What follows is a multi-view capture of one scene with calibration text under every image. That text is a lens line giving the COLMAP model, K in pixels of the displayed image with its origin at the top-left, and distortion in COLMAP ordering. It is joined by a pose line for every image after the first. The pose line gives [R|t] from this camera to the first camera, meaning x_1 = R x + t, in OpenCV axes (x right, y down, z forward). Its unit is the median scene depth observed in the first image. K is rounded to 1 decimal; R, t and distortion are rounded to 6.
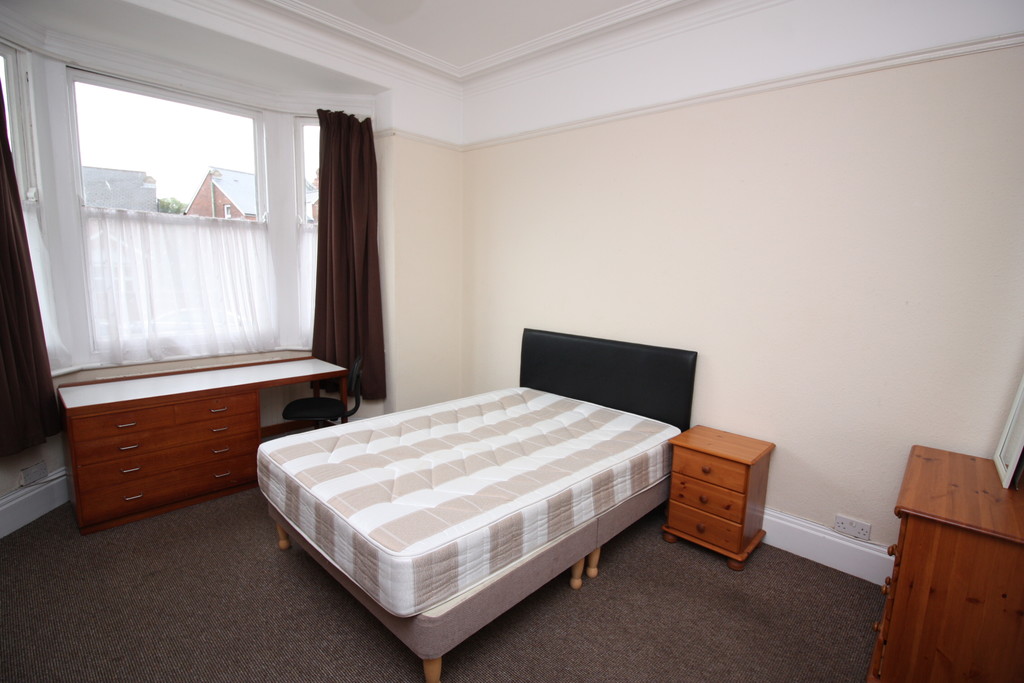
lens RADIAL K [[484.3, 0, 512.0], [0, 484.3, 341.5], [0, 0, 1]] dist [0.004558, -0.012621]
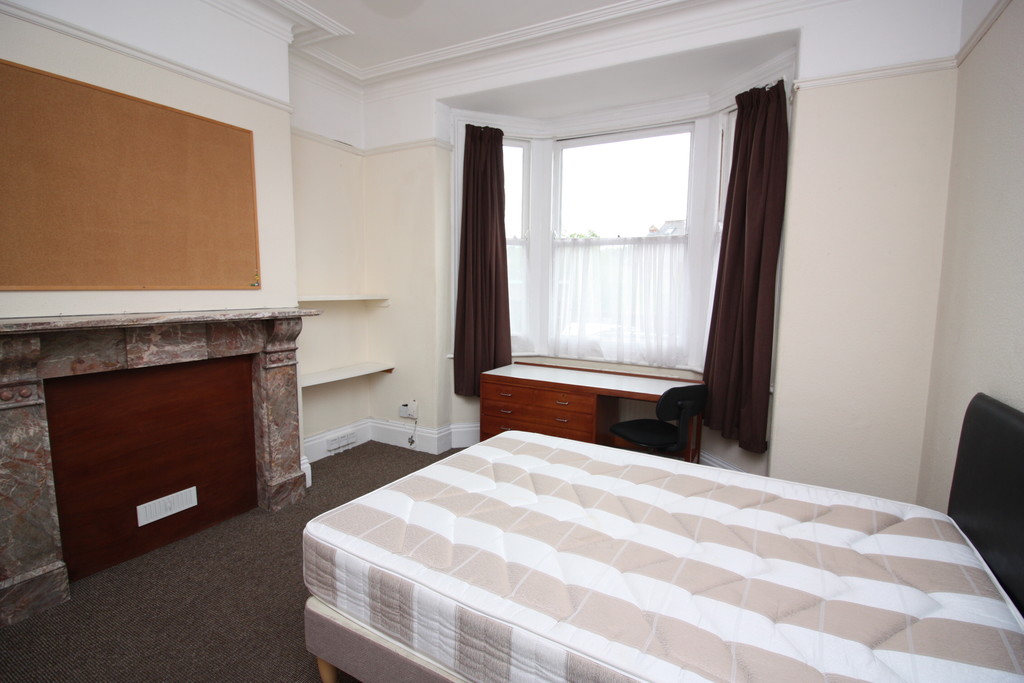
lens RADIAL K [[484.3, 0, 512.0], [0, 484.3, 341.5], [0, 0, 1]] dist [0.004558, -0.012621]
pose [[0.240717, 0.081385, -0.967177, 0.444717], [-0.152924, 0.987212, 0.045010, -0.034151], [0.958473, 0.137070, 0.250084, 0.569363]]
